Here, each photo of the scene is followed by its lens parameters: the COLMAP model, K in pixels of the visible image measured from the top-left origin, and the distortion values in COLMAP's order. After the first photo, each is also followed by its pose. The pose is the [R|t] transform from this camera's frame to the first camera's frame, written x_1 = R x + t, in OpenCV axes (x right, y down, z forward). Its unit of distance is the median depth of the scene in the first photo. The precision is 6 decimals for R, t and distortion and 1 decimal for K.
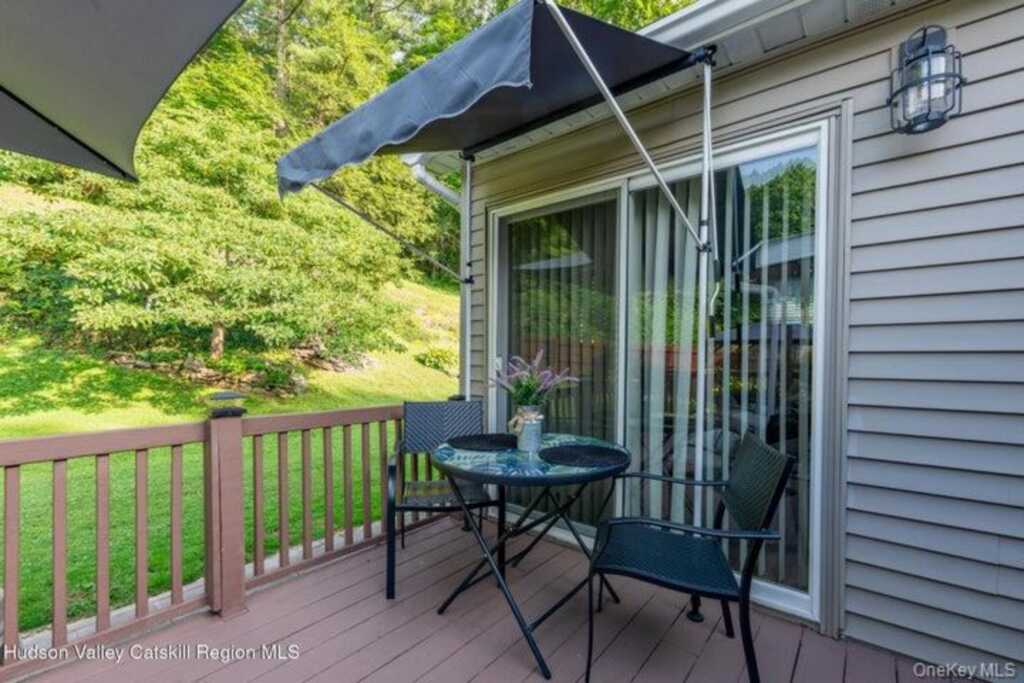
lens RADIAL K [[415.5, 0, 509.6], [0, 415.5, 361.9], [0, 0, 1]] dist [-0.000321, -0.000033]
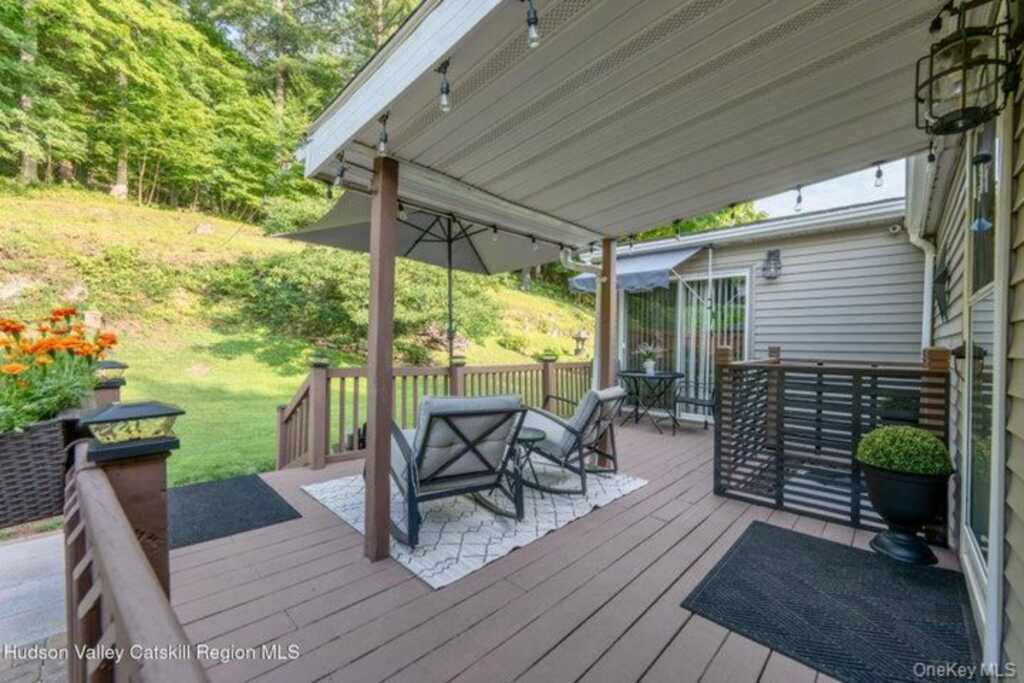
lens RADIAL K [[413.3, 0, 512.0], [0, 413.3, 341.5], [0, 0, 1]] dist [-0.000544, -0.000131]
pose [[0.998638, 0.004264, -0.052008, -0.169546], [-0.004793, 0.999938, -0.010056, 0.001688], [0.051962, 0.010292, 0.998596, -0.438749]]
